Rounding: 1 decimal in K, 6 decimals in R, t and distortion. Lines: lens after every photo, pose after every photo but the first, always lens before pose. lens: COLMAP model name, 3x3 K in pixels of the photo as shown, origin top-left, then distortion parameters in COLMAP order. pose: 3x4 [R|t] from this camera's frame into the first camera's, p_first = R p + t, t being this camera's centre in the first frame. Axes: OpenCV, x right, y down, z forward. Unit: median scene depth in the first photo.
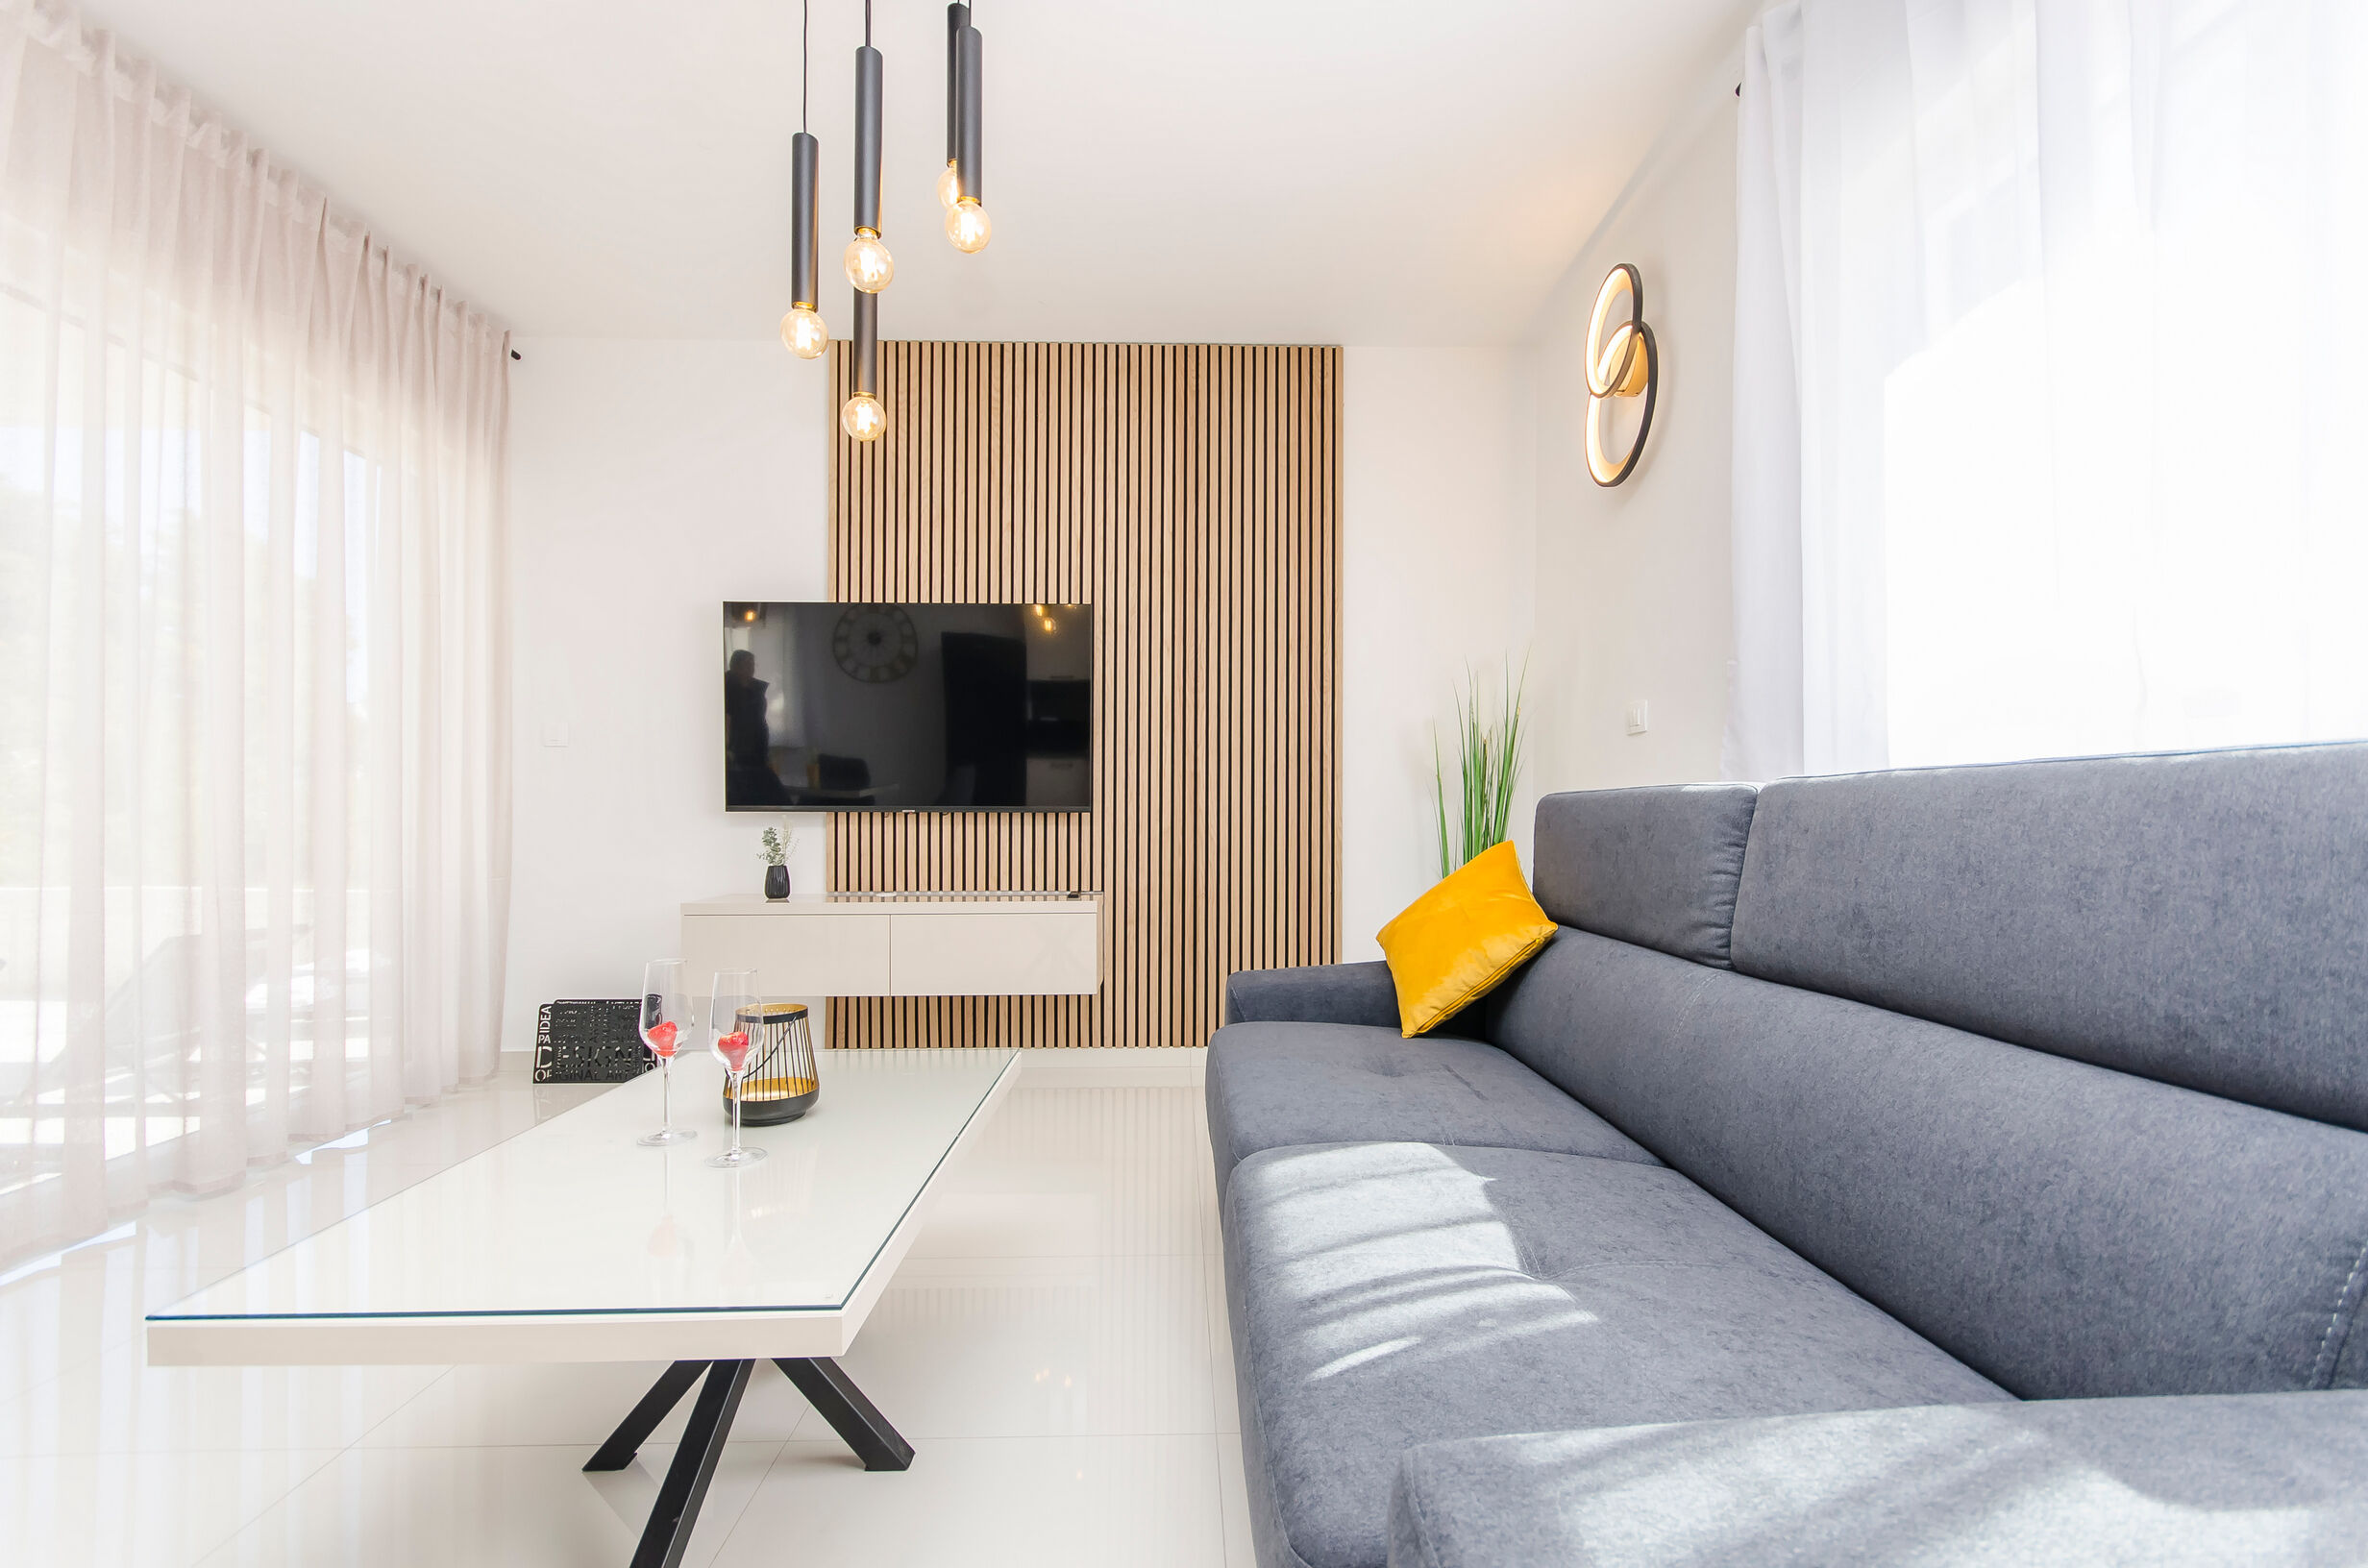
lens RADIAL K [[1029.5, 0, 1196.4], [0, 1029.5, 804.4], [0, 0, 1]] dist [0.006402, -0.000071]
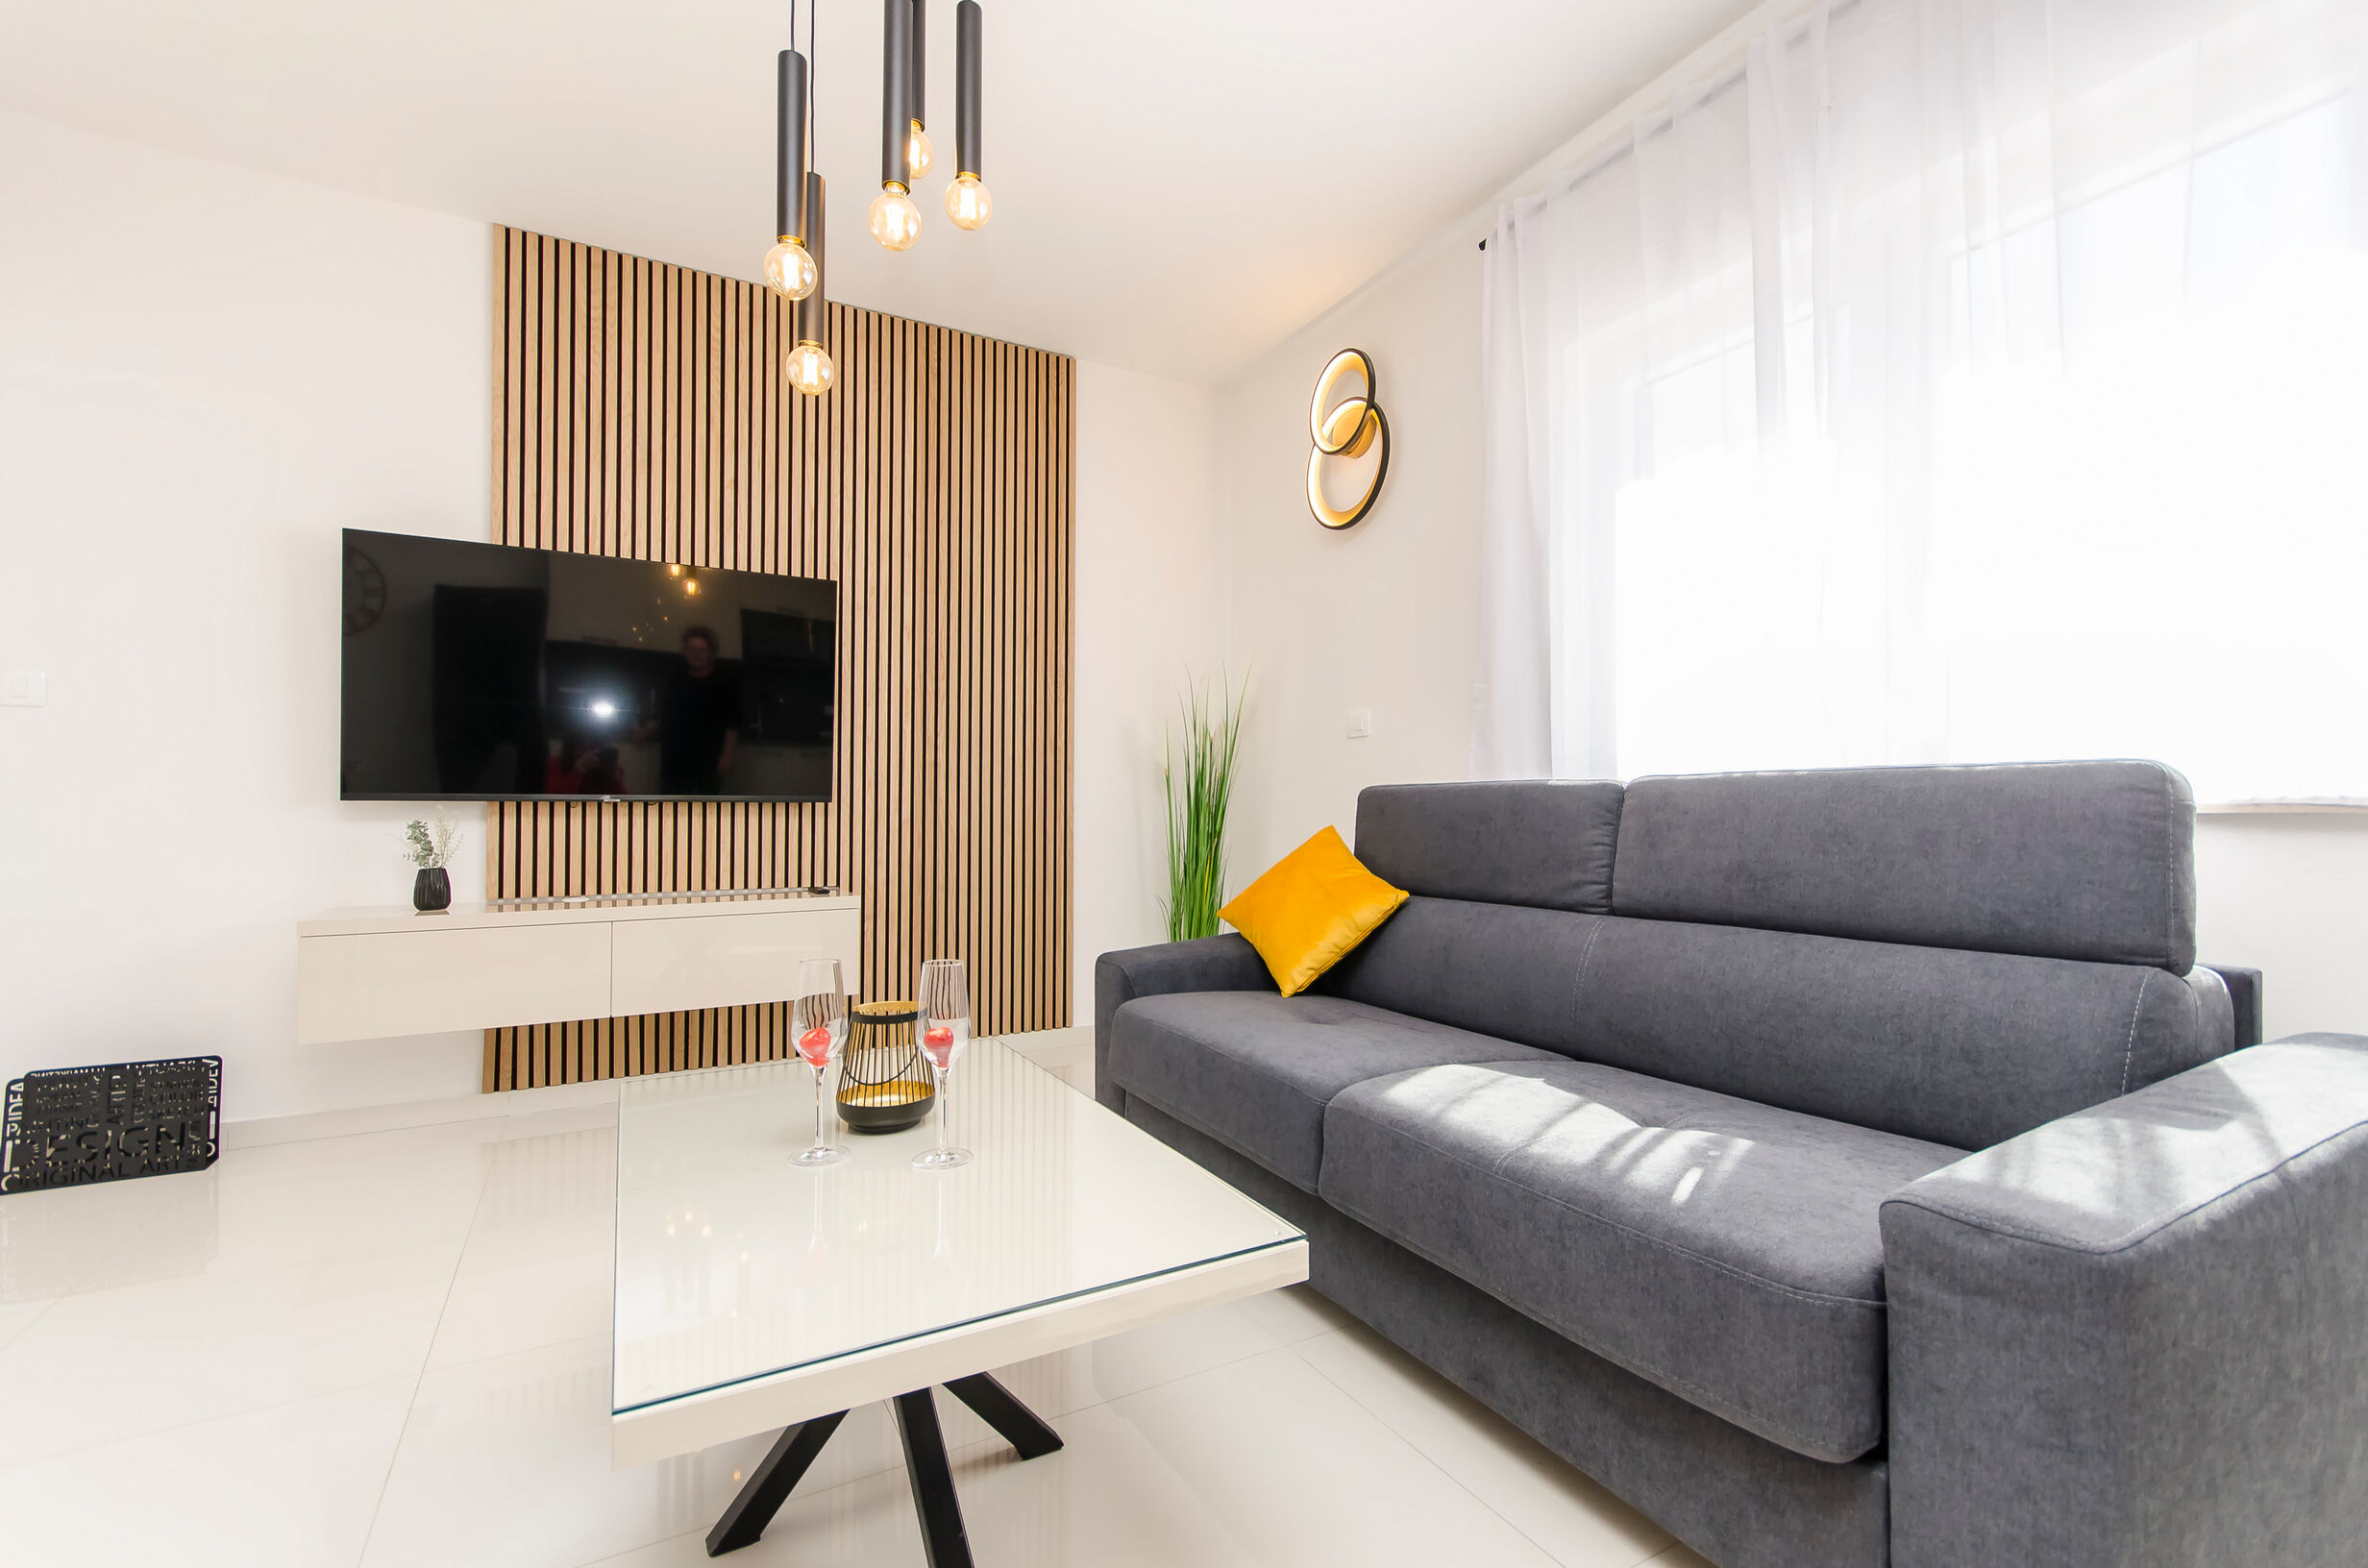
lens RADIAL K [[1033.7, 0, 1192.0], [0, 1033.7, 794.0], [0, 0, 1]] dist [0.004188, 0.000262]
pose [[0.883554, 0.005308, 0.468300, -0.267392], [-0.003689, 0.999984, -0.004374, 0.003229], [-0.468315, 0.002137, 0.883559, 0.017307]]
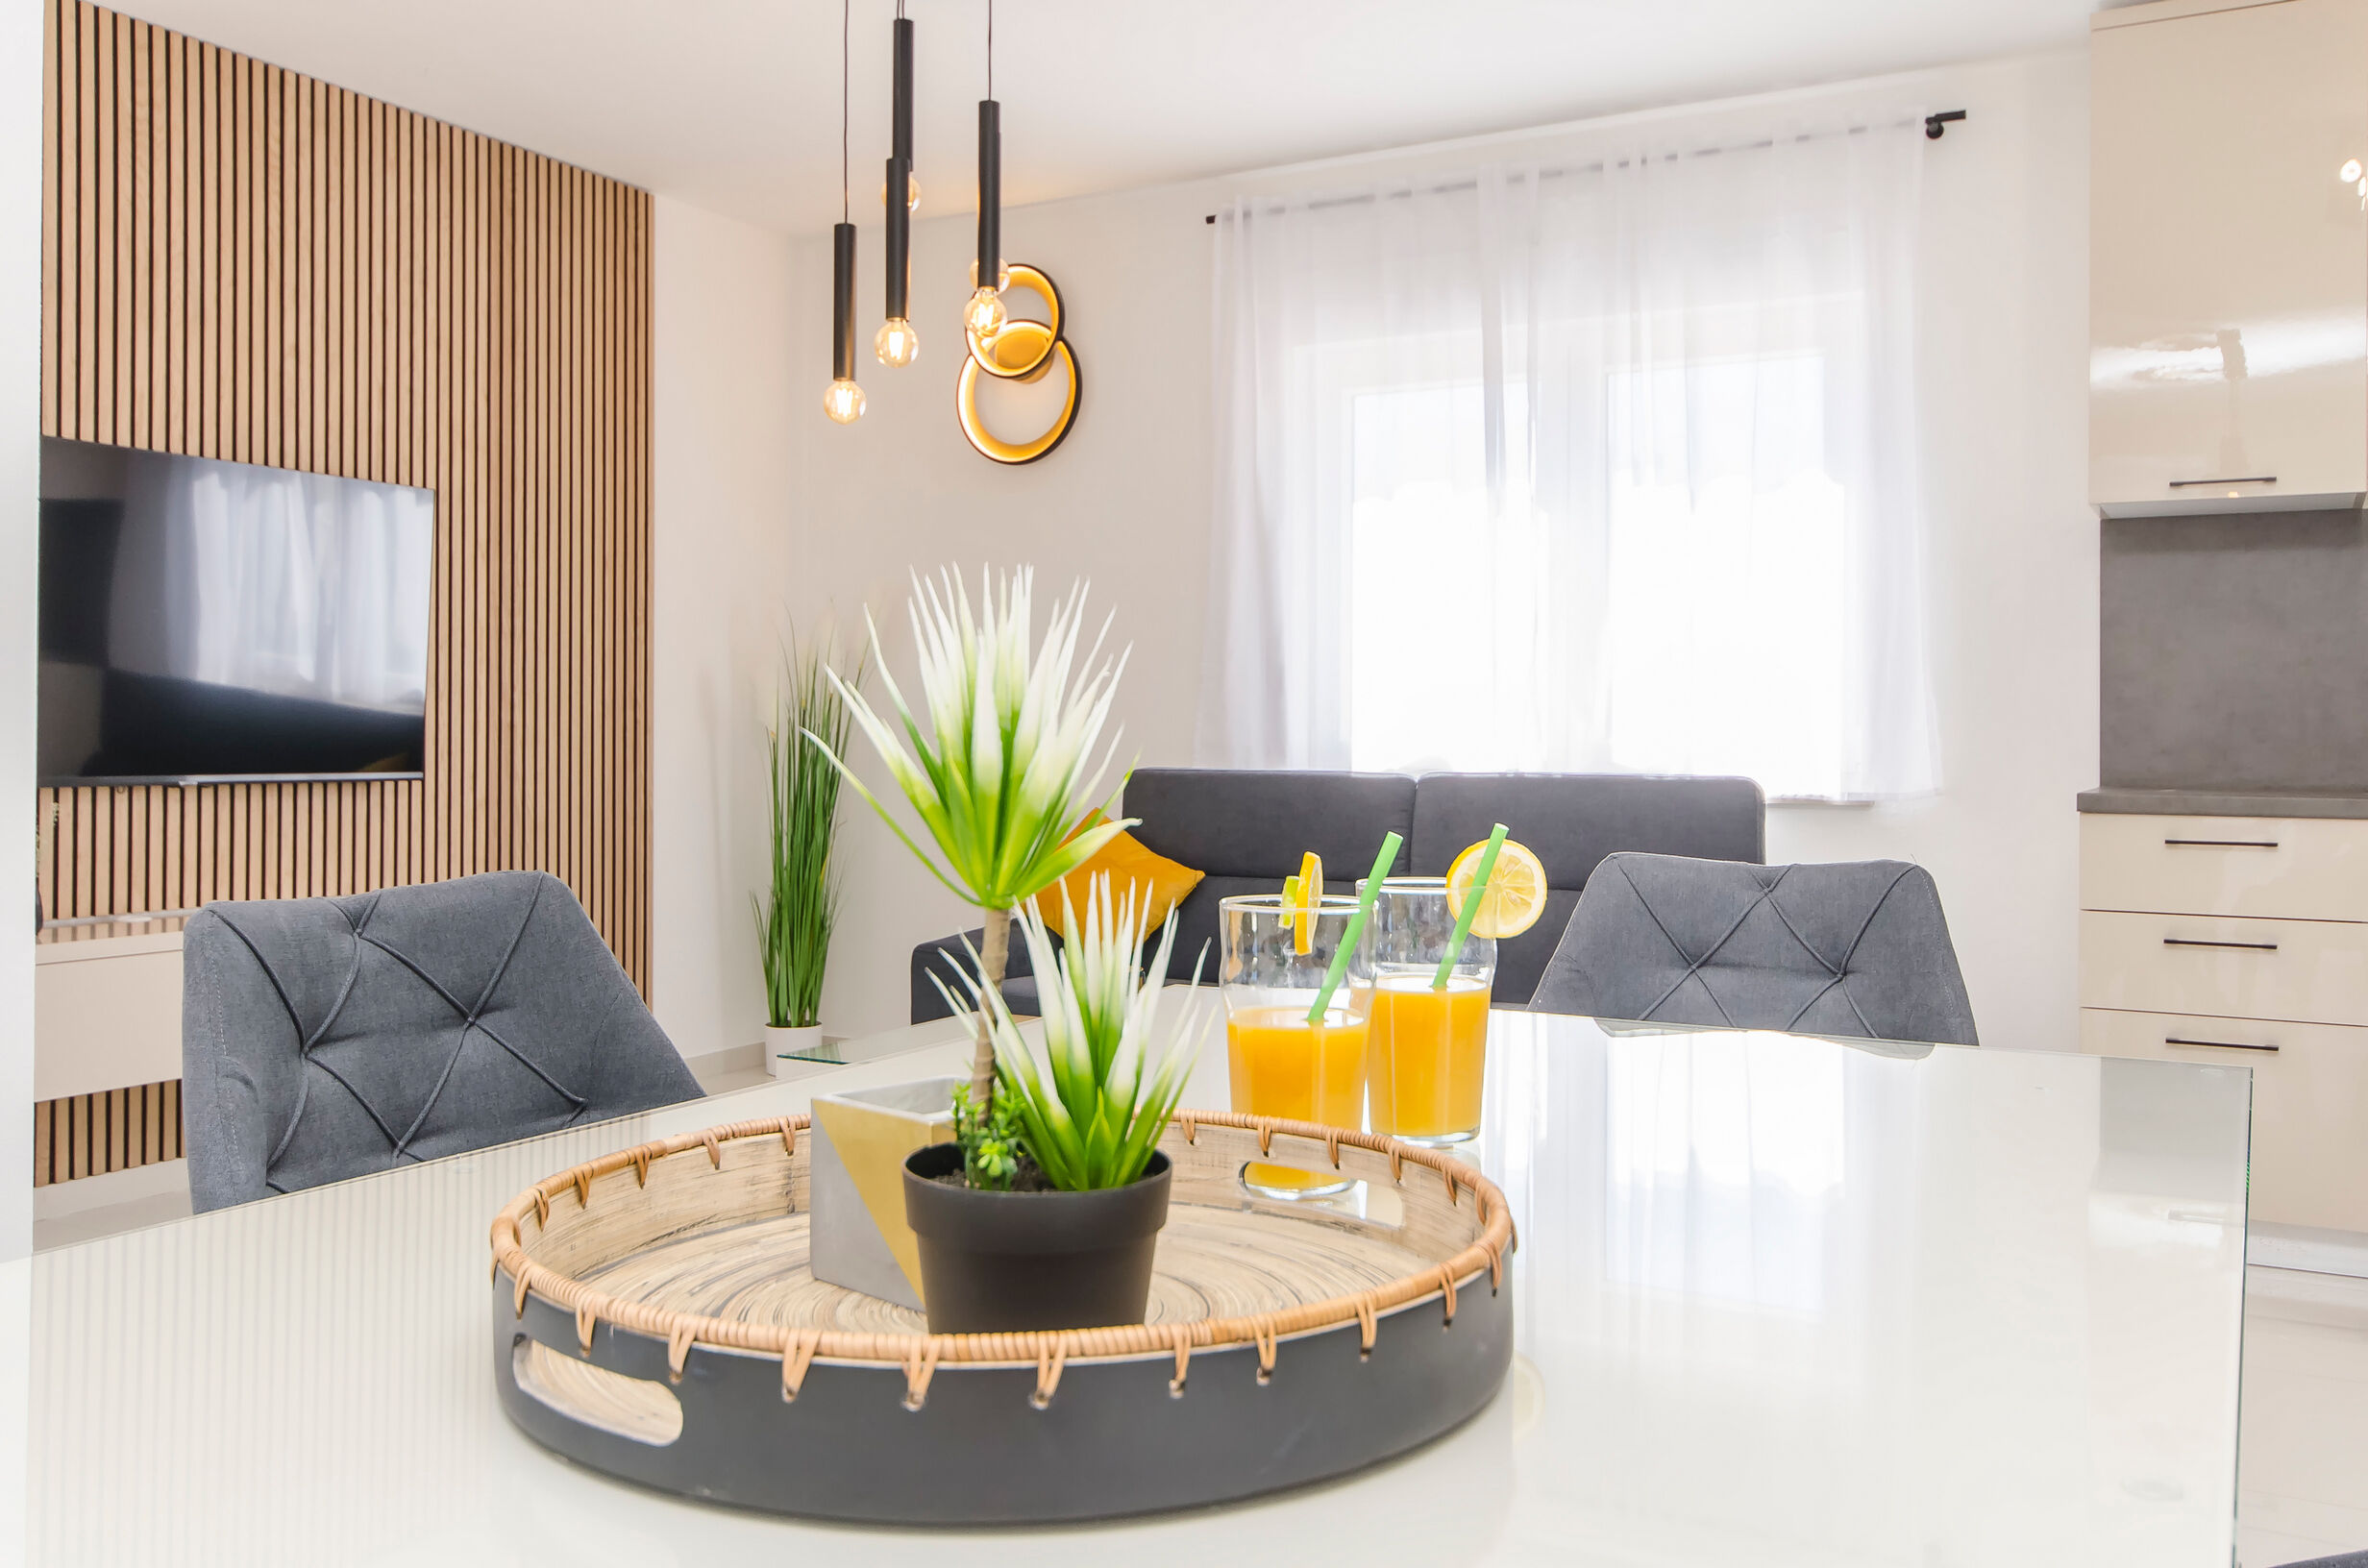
lens RADIAL K [[1904.0, 0, 1181.0], [0, 1904.0, 759.1], [0, 0, 1]] dist [-0.002452, -0.002819]
pose [[0.513039, -0.009348, 0.858314, -1.012963], [-0.006983, 0.999862, 0.015064, -0.032035], [-0.858337, -0.013722, 0.512903, -0.129845]]
